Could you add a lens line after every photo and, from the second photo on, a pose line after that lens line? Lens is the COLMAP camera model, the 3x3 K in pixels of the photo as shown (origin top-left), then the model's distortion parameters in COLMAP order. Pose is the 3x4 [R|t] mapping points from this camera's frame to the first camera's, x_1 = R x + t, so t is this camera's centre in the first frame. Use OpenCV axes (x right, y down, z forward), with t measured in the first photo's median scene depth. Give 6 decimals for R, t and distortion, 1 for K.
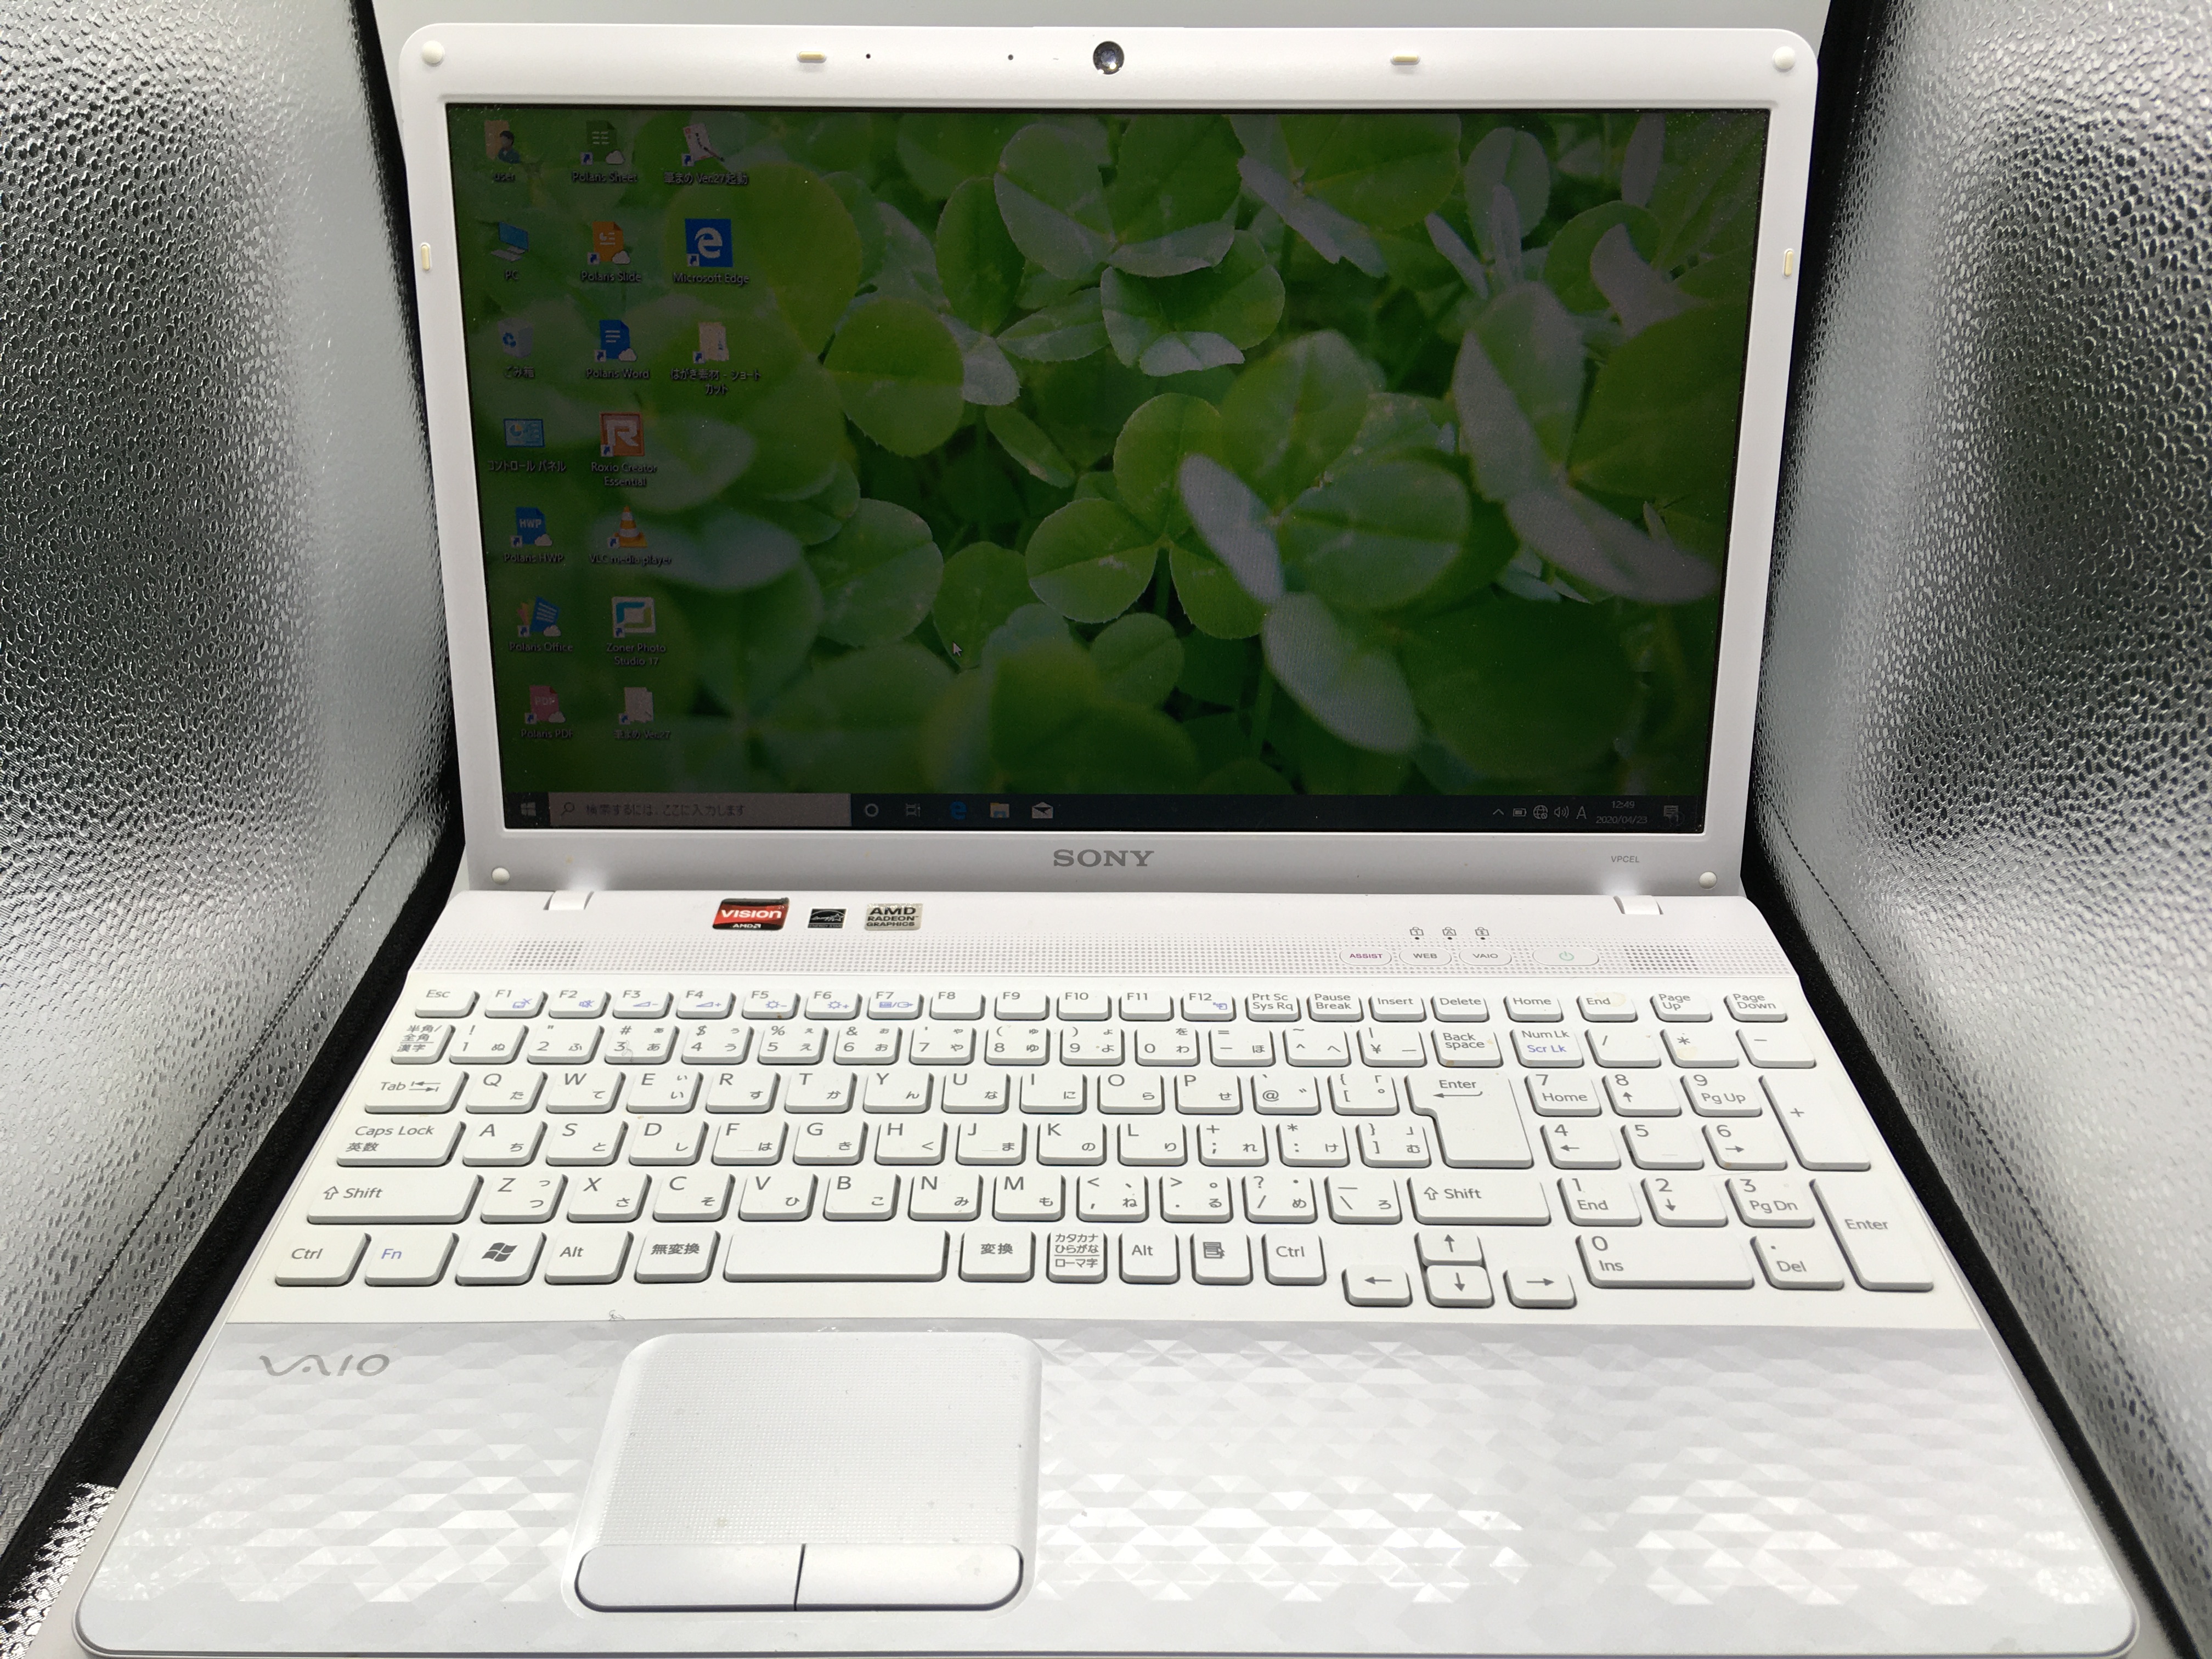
lens RADIAL K [[1869.1, 0, 1138.8], [0, 1869.1, 857.2], [0, 0, 1]] dist [0.102188, -0.153148]
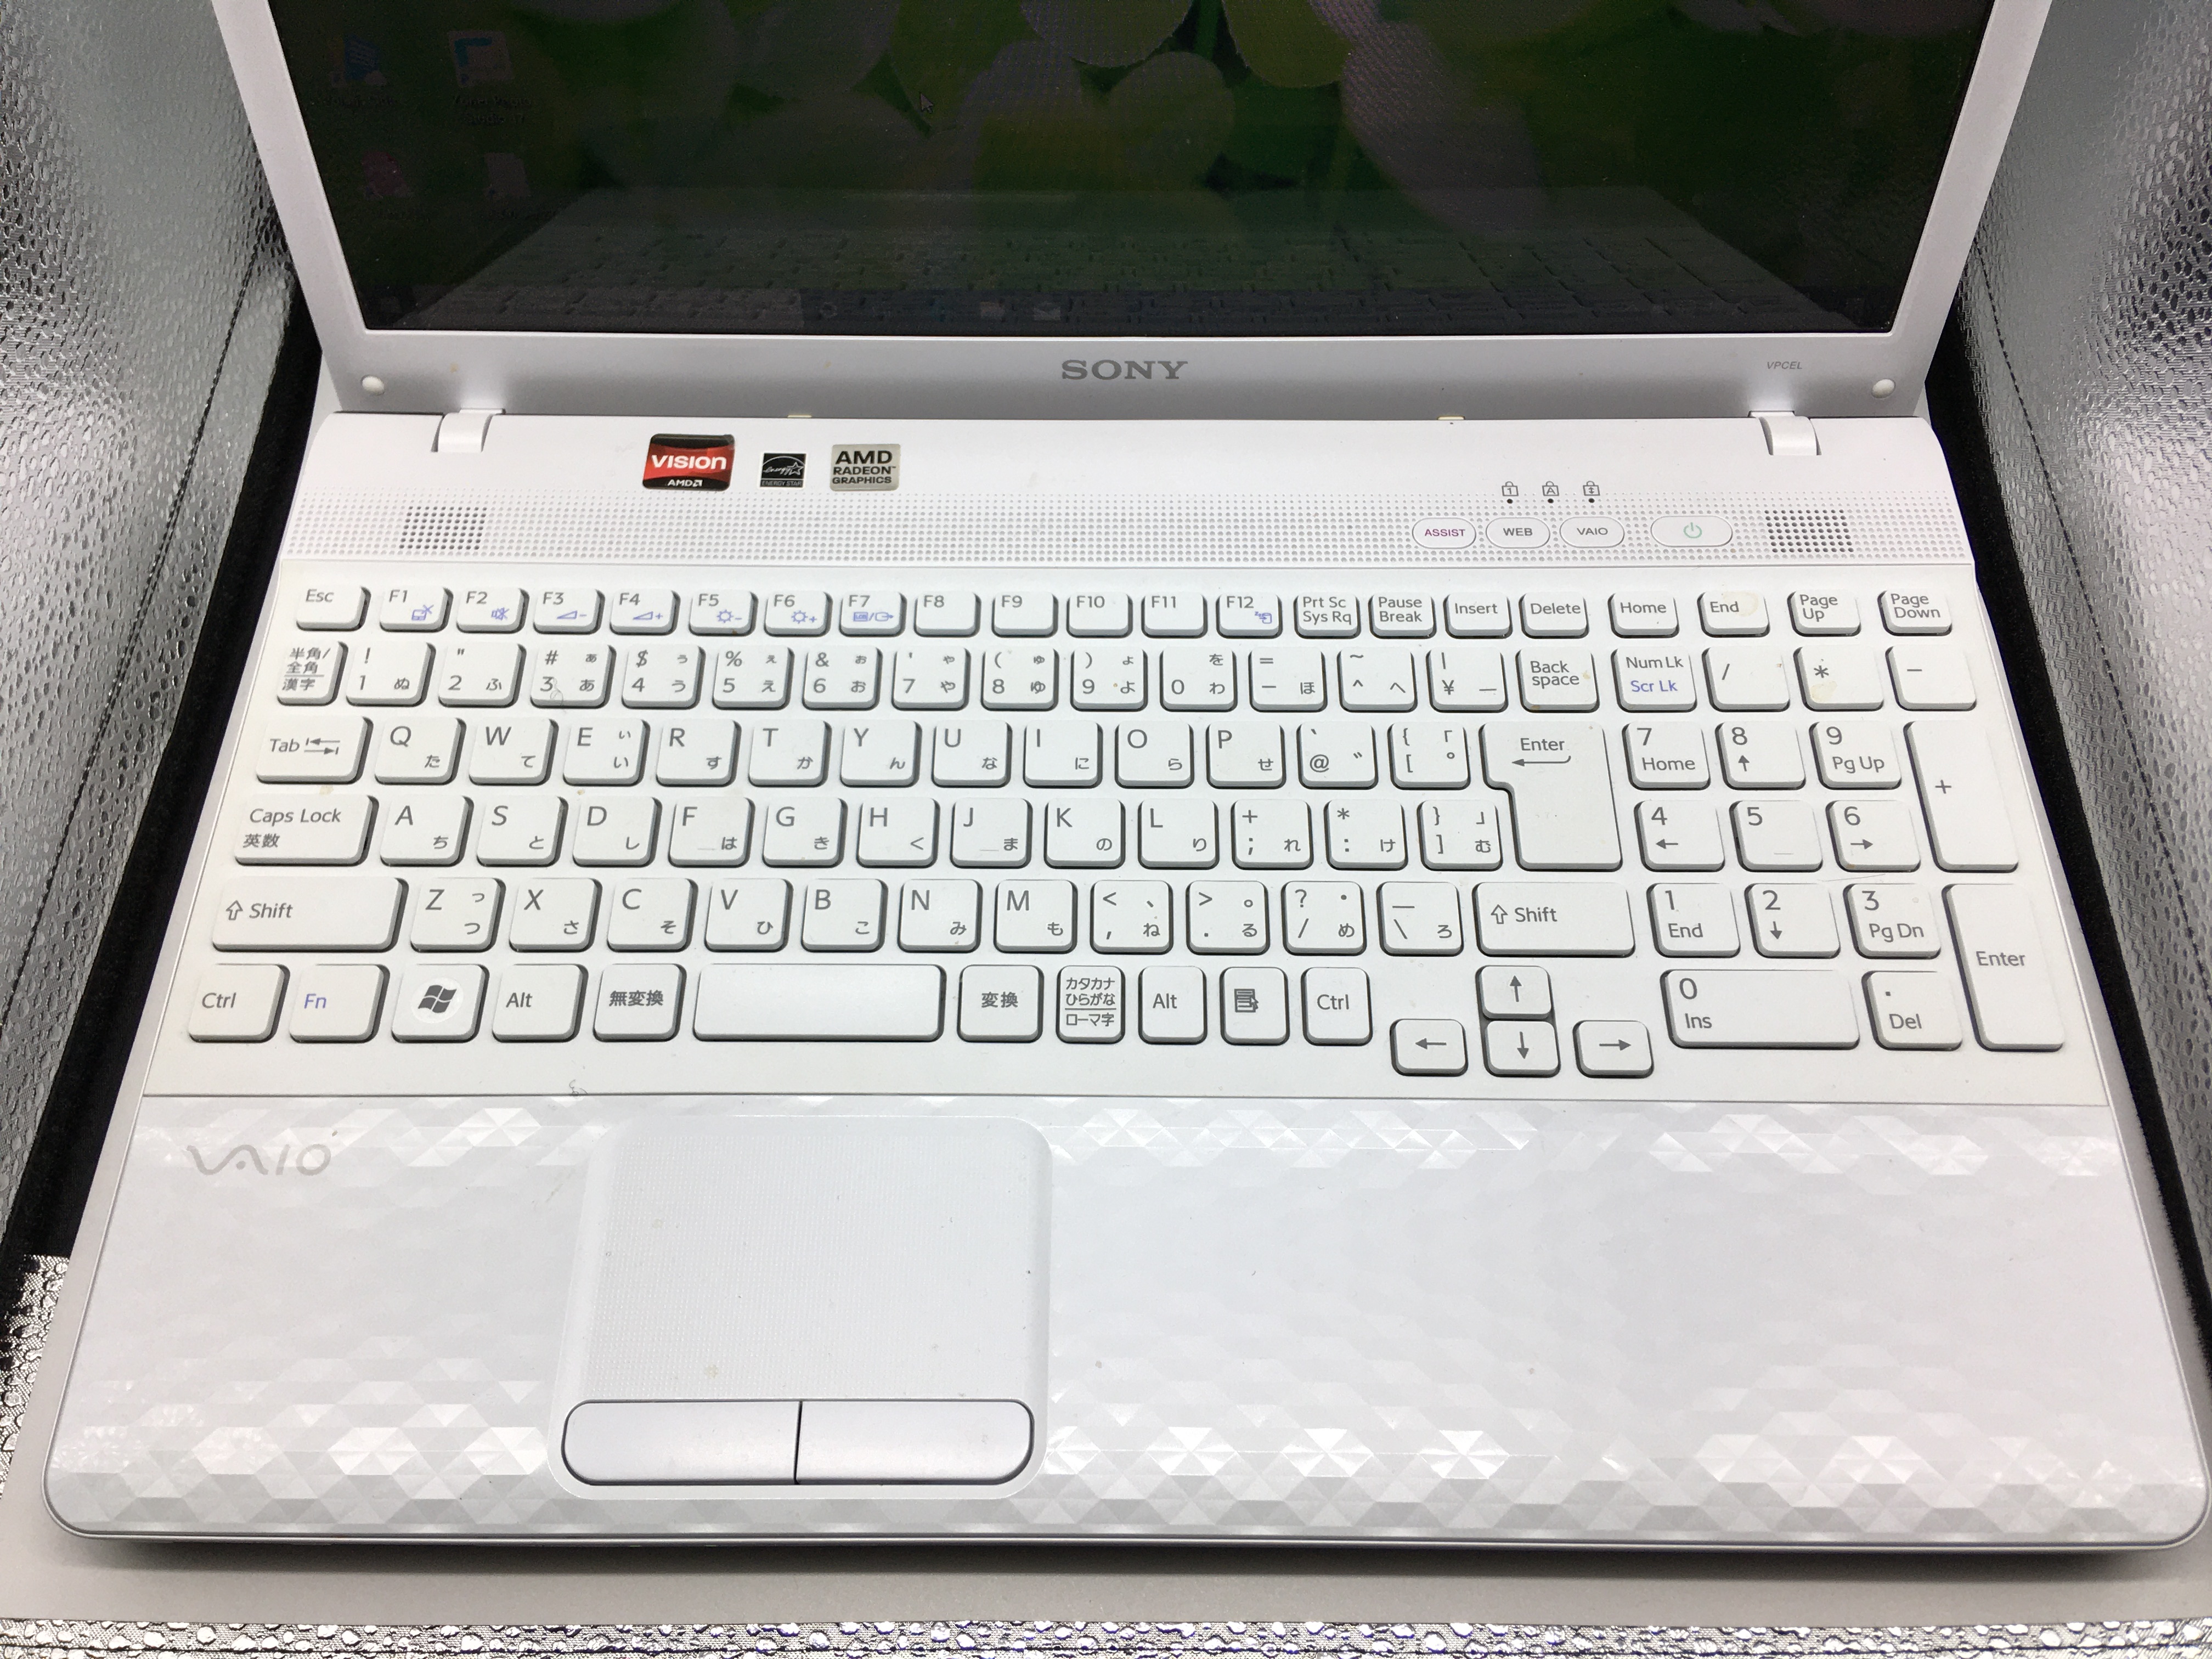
lens RADIAL K [[1869.1, 0, 1130.5], [0, 1869.1, 848.8], [0, 0, 1]] dist [0.102188, -0.153148]
pose [[0.999814, 0.013781, -0.013468, -0.002974], [-0.005375, 0.870672, 0.491835, -0.240869], [0.018504, -0.491671, 0.870584, 0.228527]]
